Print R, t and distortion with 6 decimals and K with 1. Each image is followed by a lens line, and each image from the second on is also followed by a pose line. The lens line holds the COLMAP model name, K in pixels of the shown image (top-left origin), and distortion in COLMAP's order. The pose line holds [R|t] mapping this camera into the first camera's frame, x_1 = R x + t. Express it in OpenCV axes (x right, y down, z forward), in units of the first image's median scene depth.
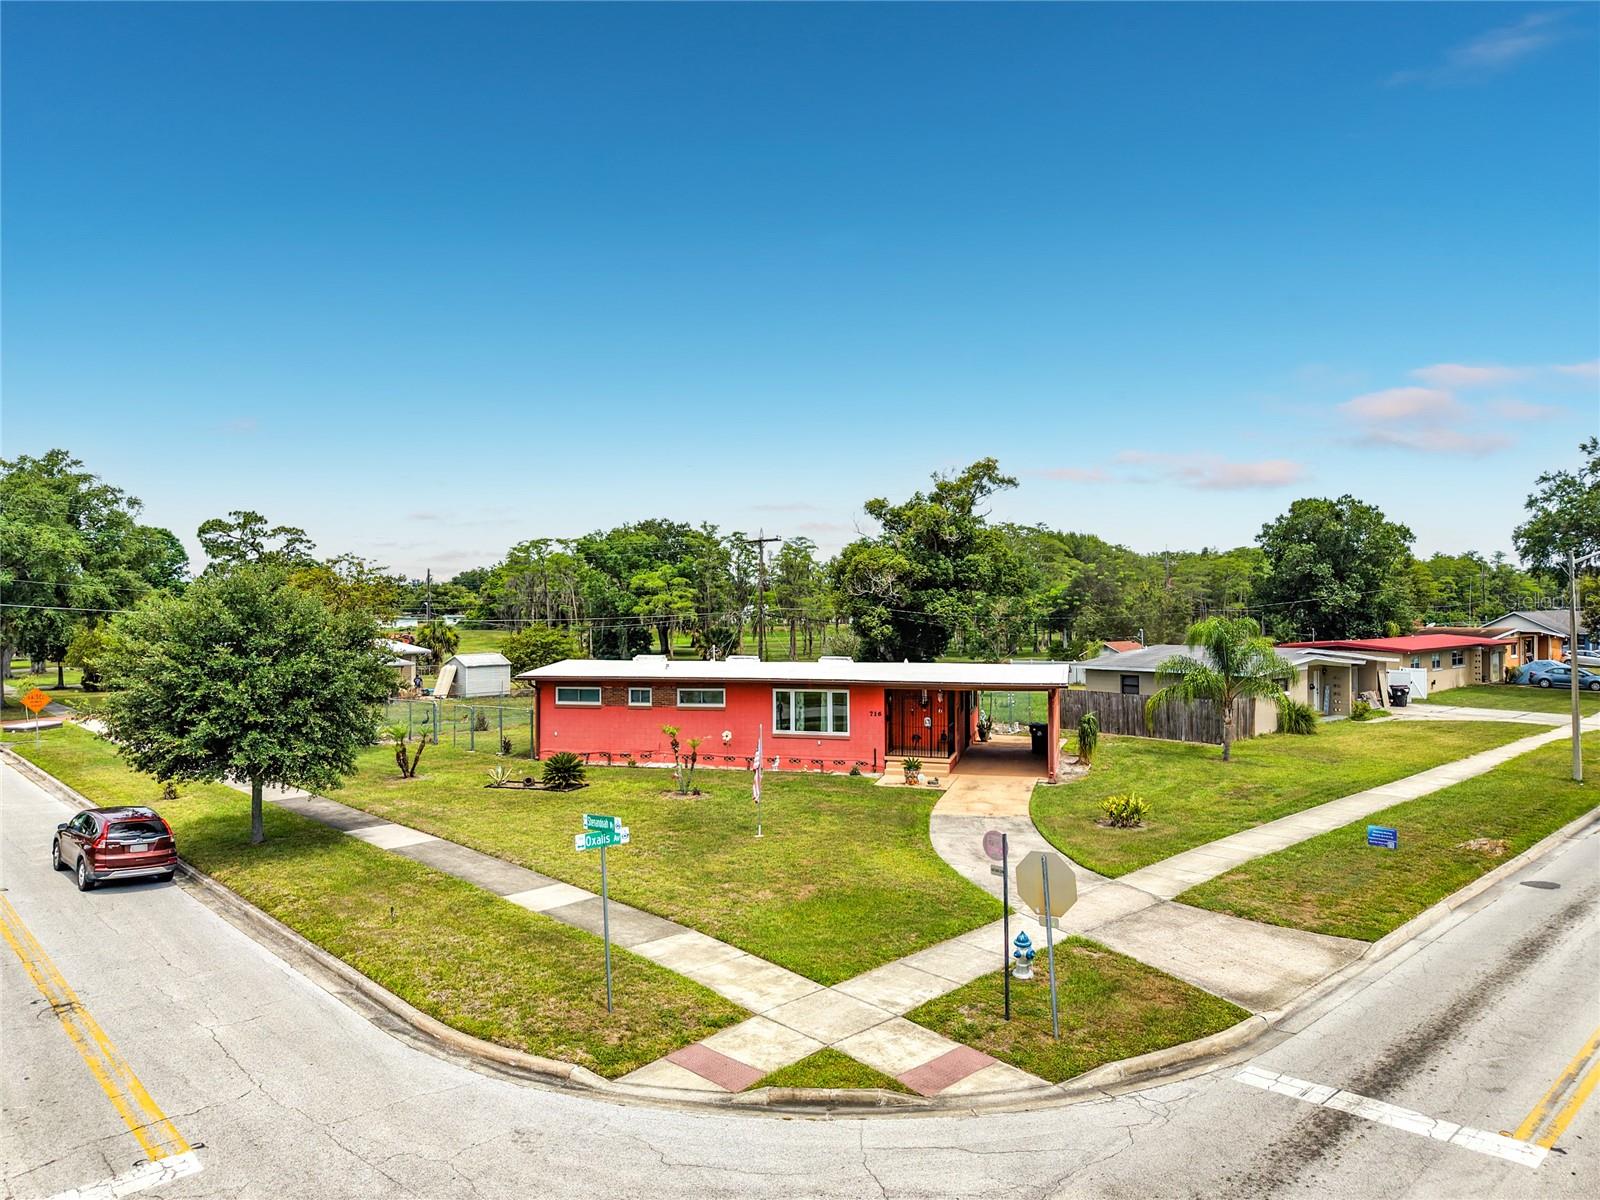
lens RADIAL K [[1122.4, 0, 798.4], [0, 1122.4, 590.1], [0, 0, 1]] dist [0.049610, -0.074628]
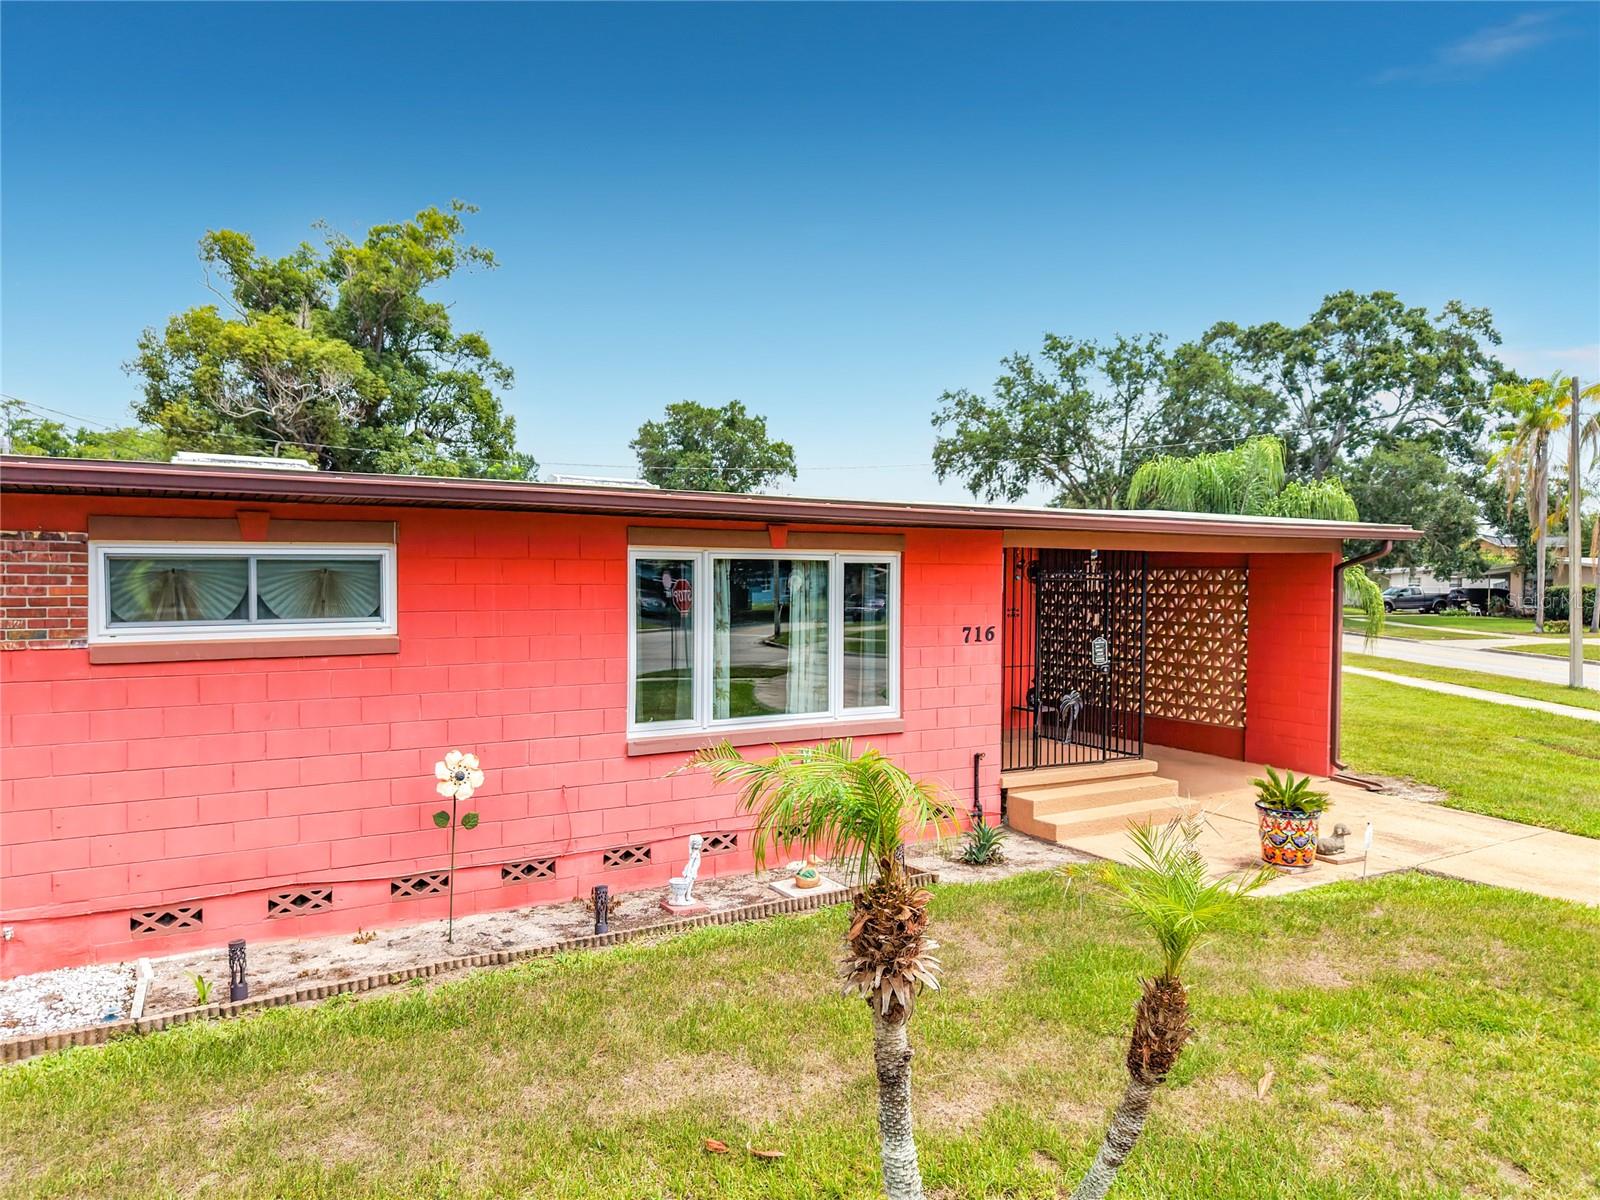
lens RADIAL K [[1066.6, 0, 800.6], [0, 1066.6, 598.4], [0, 0, 1]] dist [0.017836, -0.006036]
pose [[0.679223, -0.006663, 0.733902, -0.159143], [-0.015371, 0.999610, 0.023302, 0.093519], [-0.733771, -0.027108, 0.678856, 0.830928]]
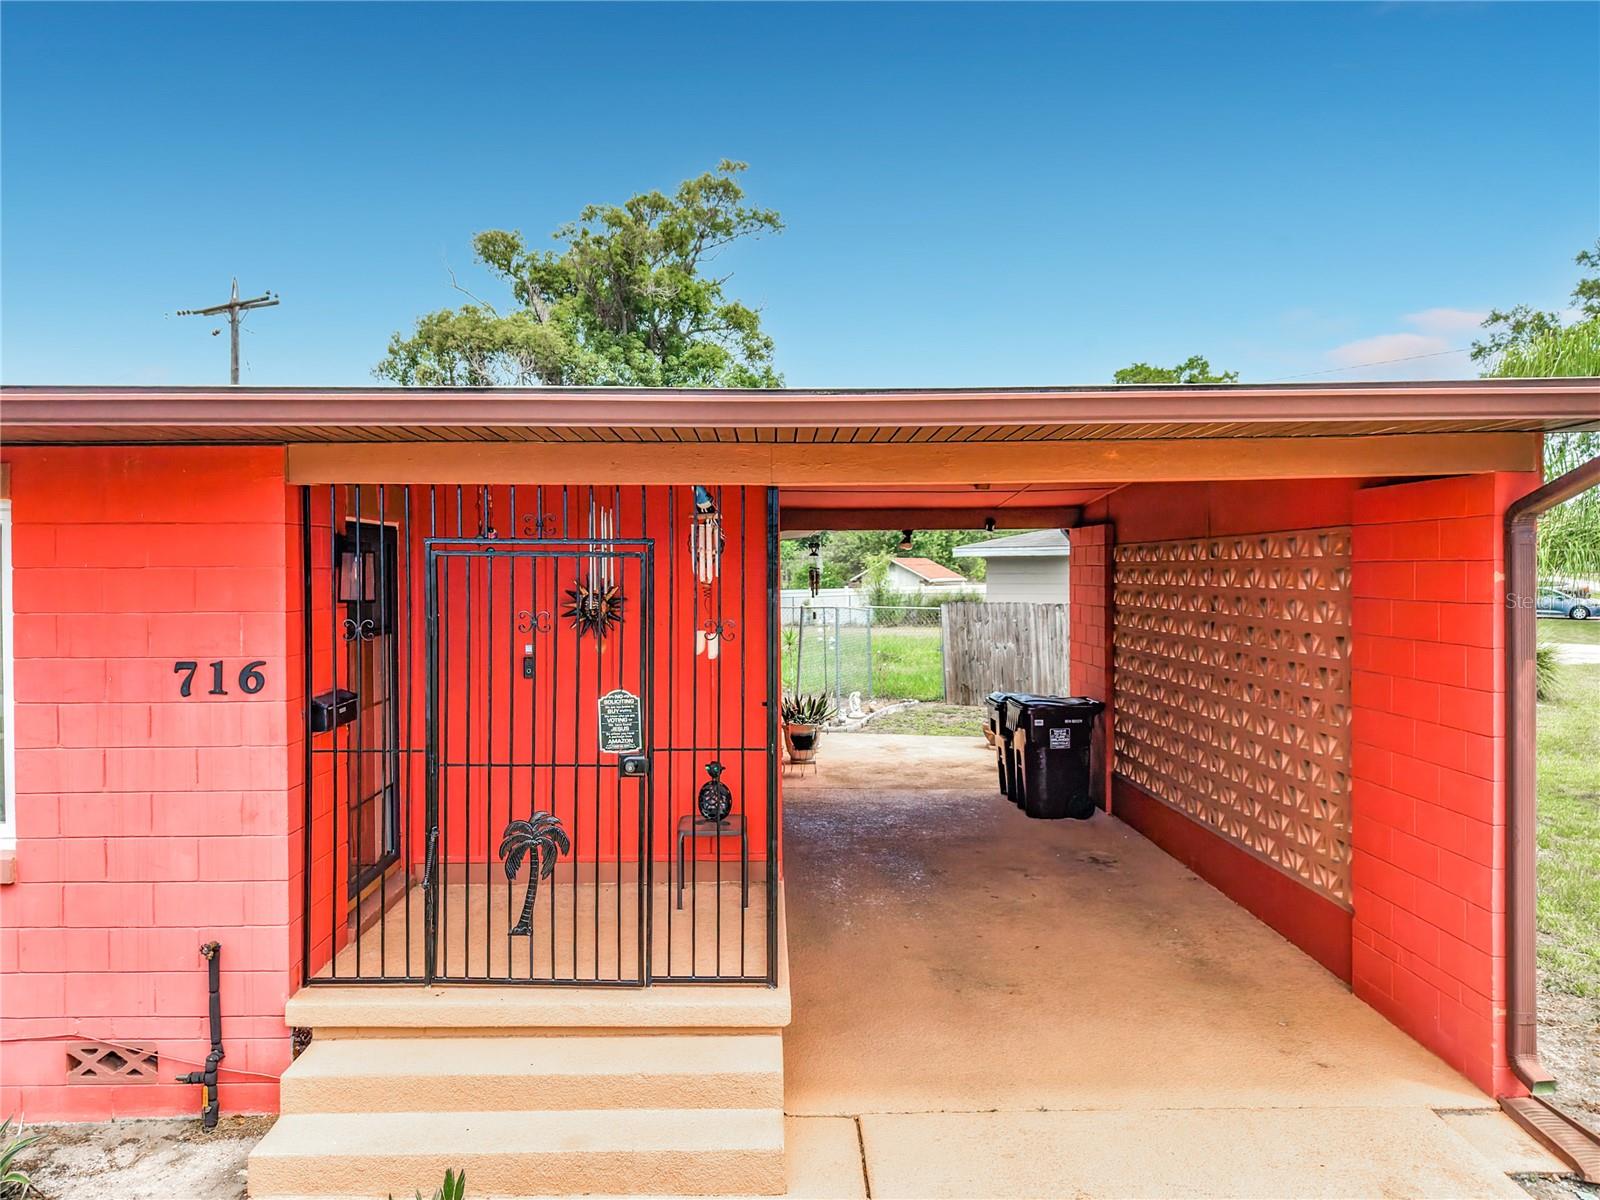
lens RADIAL K [[1070.2, 0, 793.8], [0, 1070.2, 591.7], [0, 0, 1]] dist [0.034651, -0.032748]
pose [[0.958708, -0.004710, 0.284355, 0.095188], [-0.002797, 0.999658, 0.025989, 0.094992], [-0.284380, -0.025712, 0.958367, 0.843344]]
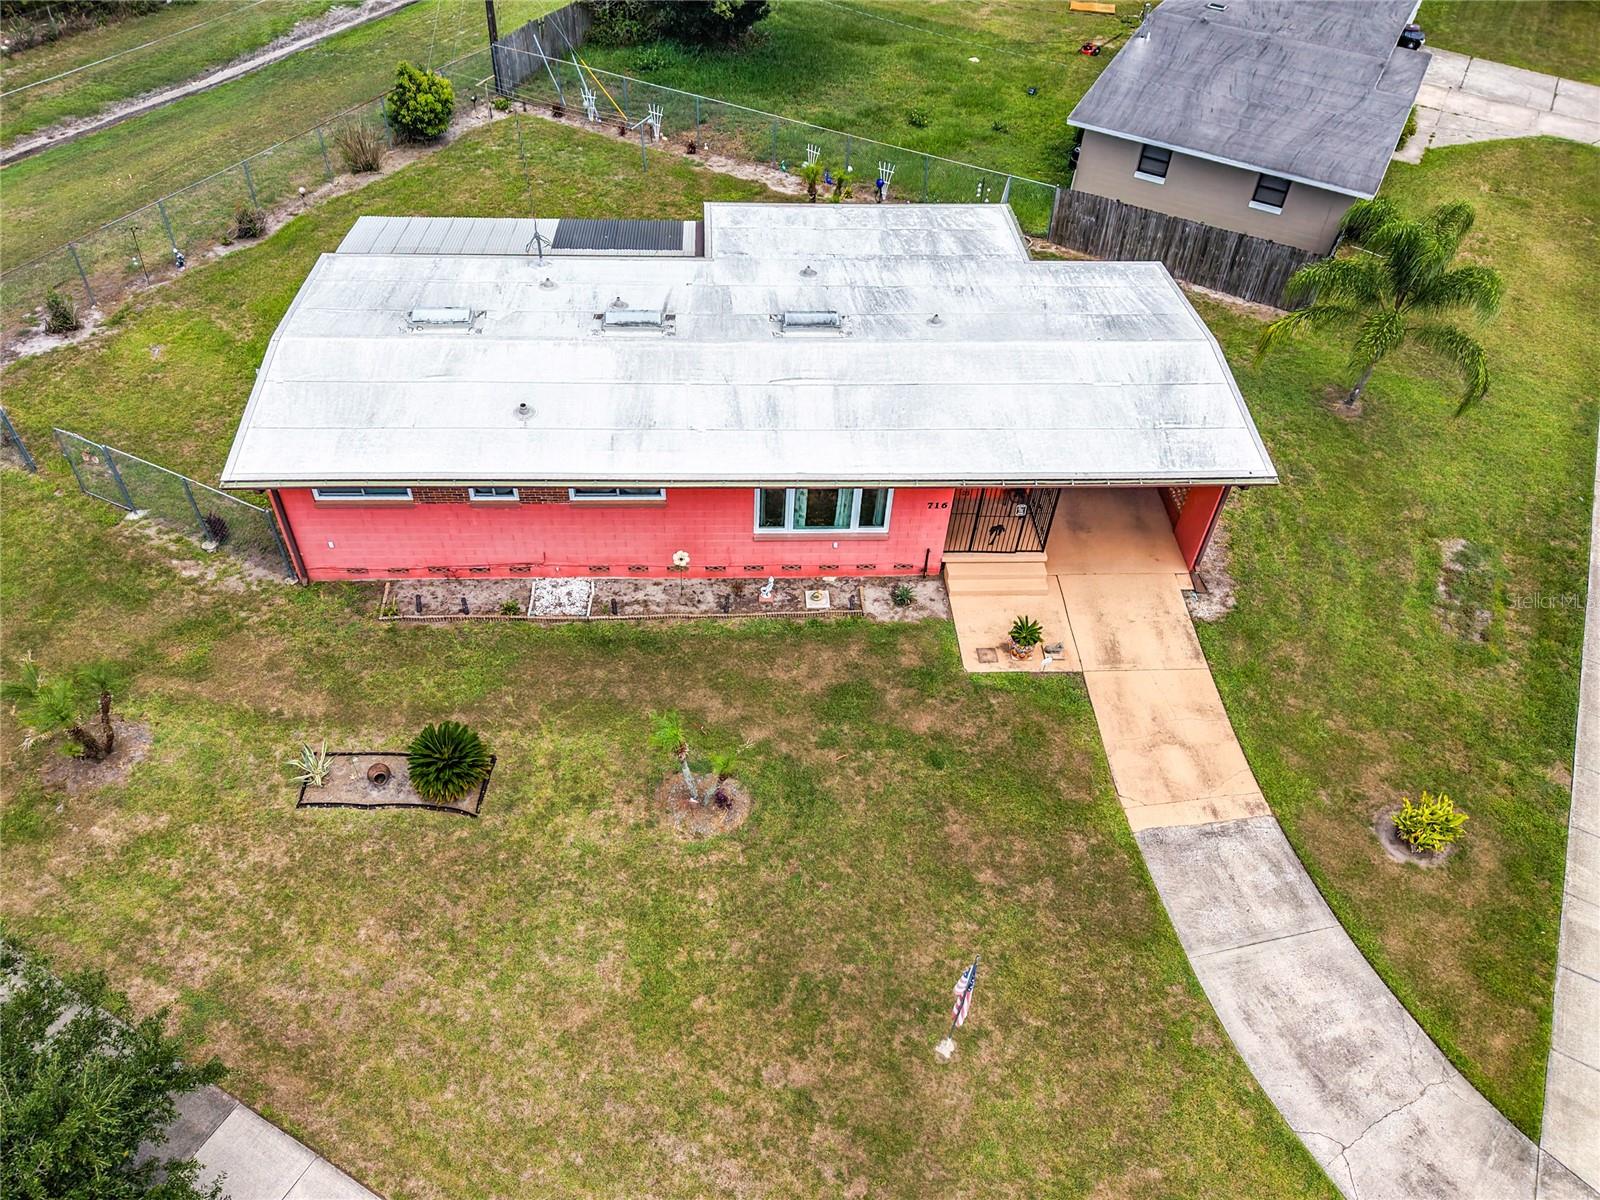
lens RADIAL K [[1099.4, 0, 793.2], [0, 1099.4, 641.9], [0, 0, 1]] dist [0.017293, -0.005551]
pose [[0.945993, -0.215426, 0.242256, -0.153993], [-0.045074, 0.652615, 0.756347, -0.268555], [-0.321037, -0.726419, 0.607660, 0.610761]]
